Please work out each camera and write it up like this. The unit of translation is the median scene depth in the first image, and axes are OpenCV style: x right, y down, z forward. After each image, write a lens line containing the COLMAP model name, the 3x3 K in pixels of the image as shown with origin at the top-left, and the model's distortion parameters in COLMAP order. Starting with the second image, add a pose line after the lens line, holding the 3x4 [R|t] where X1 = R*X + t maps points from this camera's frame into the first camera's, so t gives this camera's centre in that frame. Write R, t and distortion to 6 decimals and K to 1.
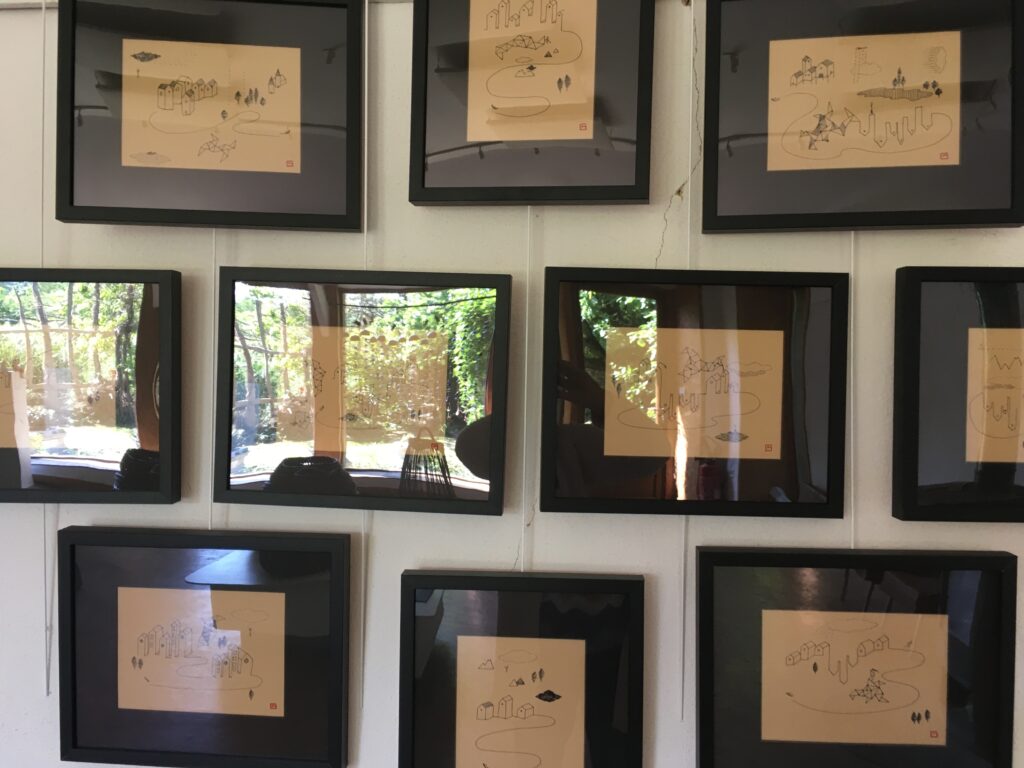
lens RADIAL K [[891.5, 0, 511.6], [0, 891.5, 382.5], [0, 0, 1]] dist [0.060025, -0.083351]
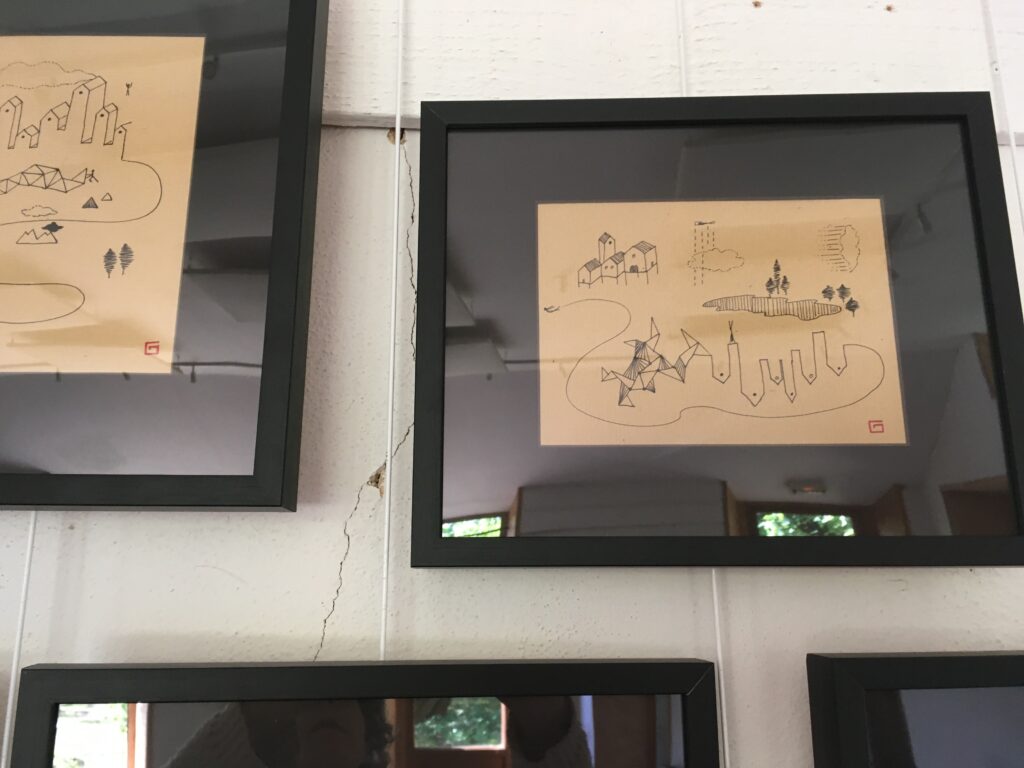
lens RADIAL K [[891.5, 0, 516.5], [0, 891.5, 363.1], [0, 0, 1]] dist [0.060025, -0.083351]
pose [[0.986665, 0.024457, 0.160915, 0.189631], [0.016896, 0.967915, -0.250709, -0.155234], [-0.161884, 0.250085, 0.954595, 0.516702]]
